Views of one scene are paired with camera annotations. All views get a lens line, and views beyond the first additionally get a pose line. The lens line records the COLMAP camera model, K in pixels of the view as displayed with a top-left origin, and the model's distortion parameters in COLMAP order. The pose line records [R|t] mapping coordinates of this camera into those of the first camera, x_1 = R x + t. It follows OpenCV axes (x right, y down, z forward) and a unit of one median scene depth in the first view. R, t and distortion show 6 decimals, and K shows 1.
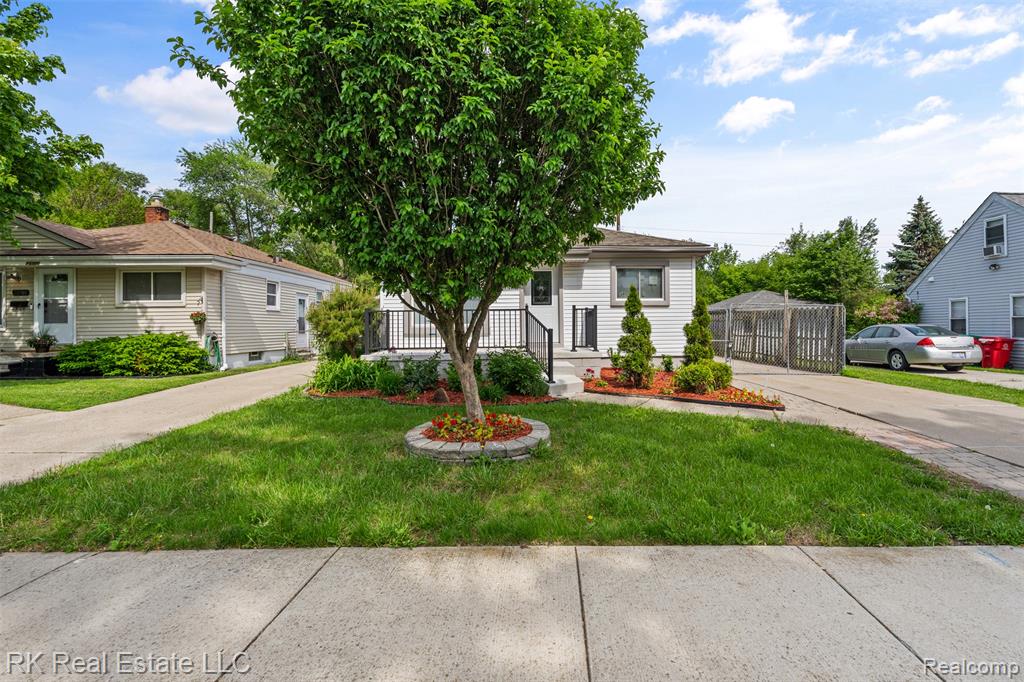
lens RADIAL K [[472.3, 0, 541.1], [0, 472.3, 324.4], [0, 0, 1]] dist [-0.001783, -0.000288]
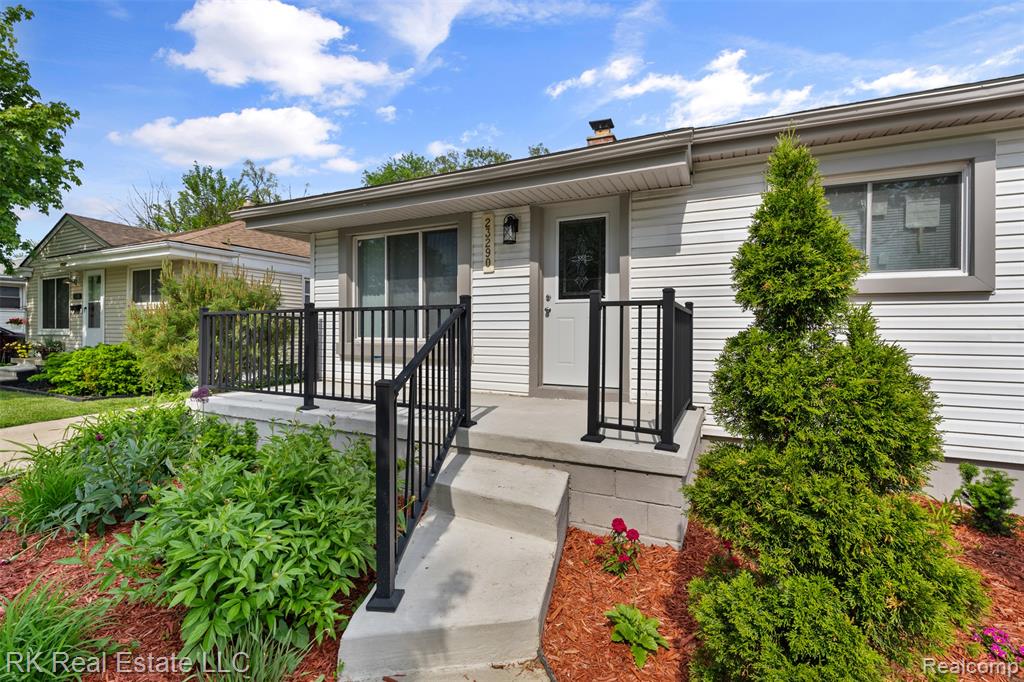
lens RADIAL K [[452.6, 0, 512.3], [0, 452.6, 324.7], [0, 0, 1]] dist [-0.003314, 0.000589]
pose [[0.885112, 0.007948, -0.465310, 0.135816], [-0.012420, 0.999901, -0.006547, -0.013256], [0.465212, 0.011574, 0.885123, 0.607601]]
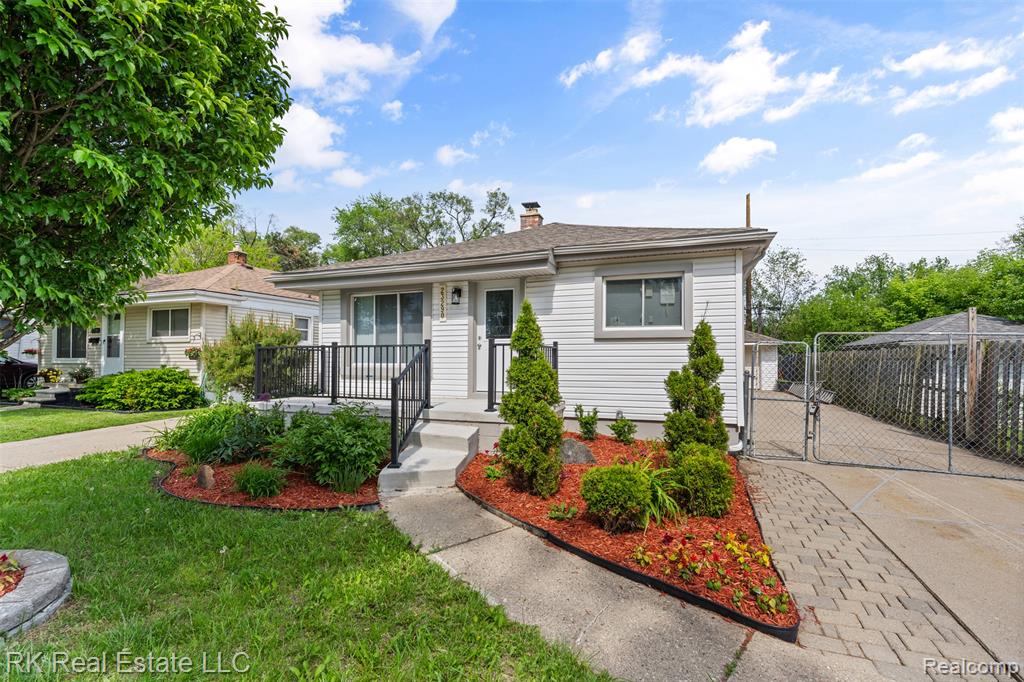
lens RADIAL K [[452.6, 0, 520.2], [0, 452.6, 346.2], [0, 0, 1]] dist [-0.003314, 0.000589]
pose [[0.924375, -0.000112, -0.381485, 0.287870], [-0.008389, 0.999752, -0.020621, -0.014967], [0.381392, 0.022262, 0.924145, 0.385294]]
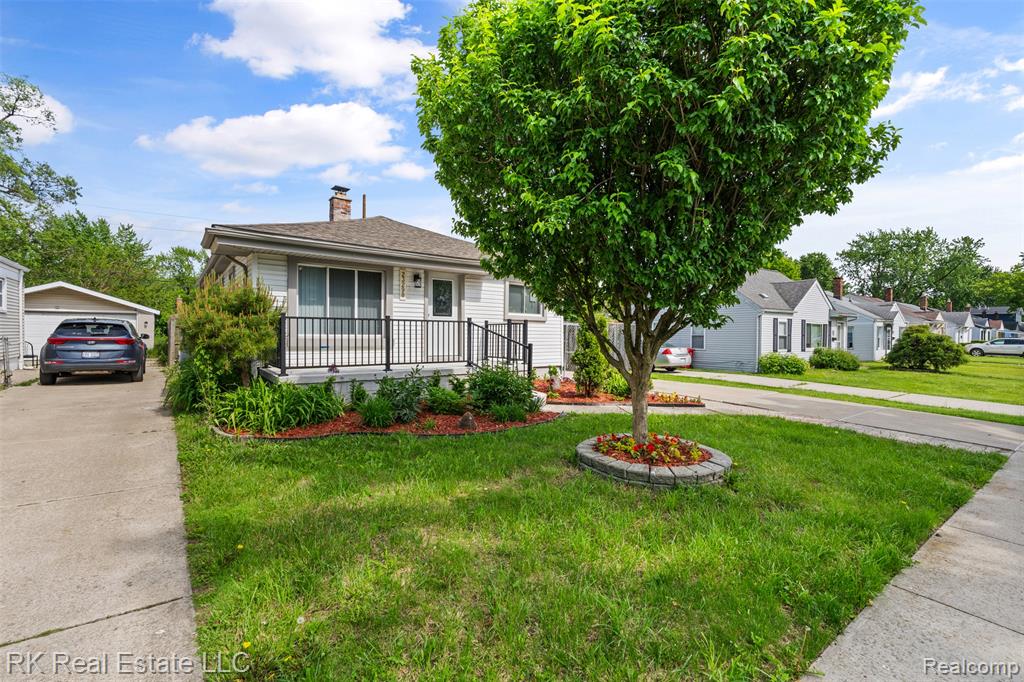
lens RADIAL K [[452.6, 0, 510.2], [0, 452.6, 332.8], [0, 0, 1]] dist [-0.003314, 0.000589]
pose [[0.805514, 0.017828, 0.592309, -0.424992], [-0.018442, 0.999817, -0.005014, -0.005416], [-0.592290, -0.006884, 0.805695, 0.189523]]
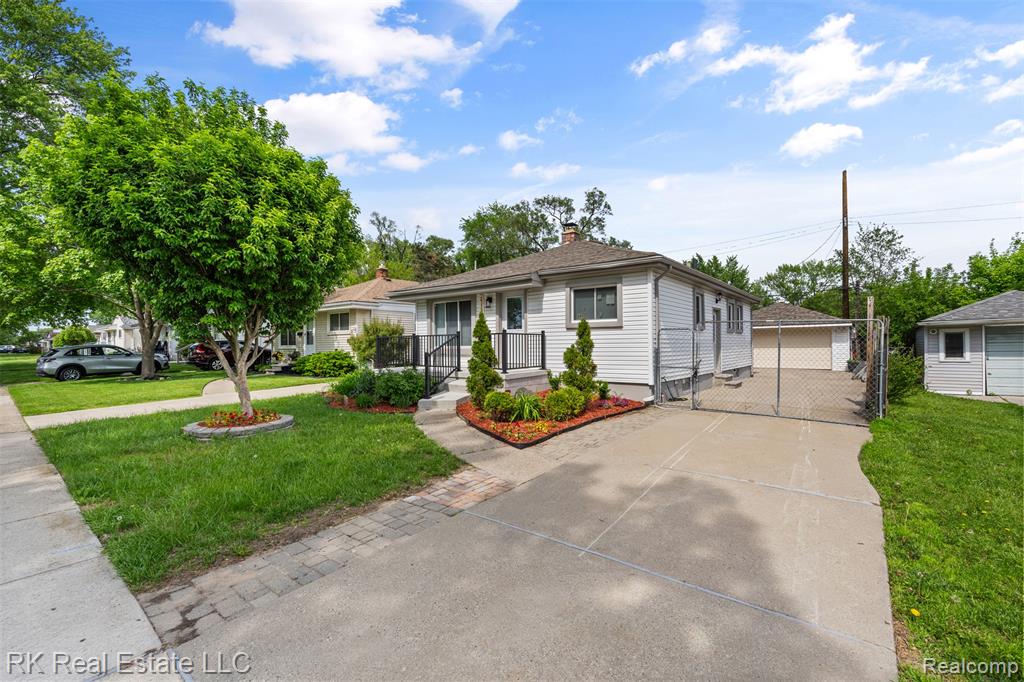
lens RADIAL K [[452.6, 0, 520.7], [0, 452.6, 337.4], [0, 0, 1]] dist [-0.003314, 0.000589]
pose [[0.768728, -0.007988, -0.639526, 0.673088], [0.004183, 0.999963, -0.007462, -0.013474], [0.639562, 0.003061, 0.768733, 0.212178]]
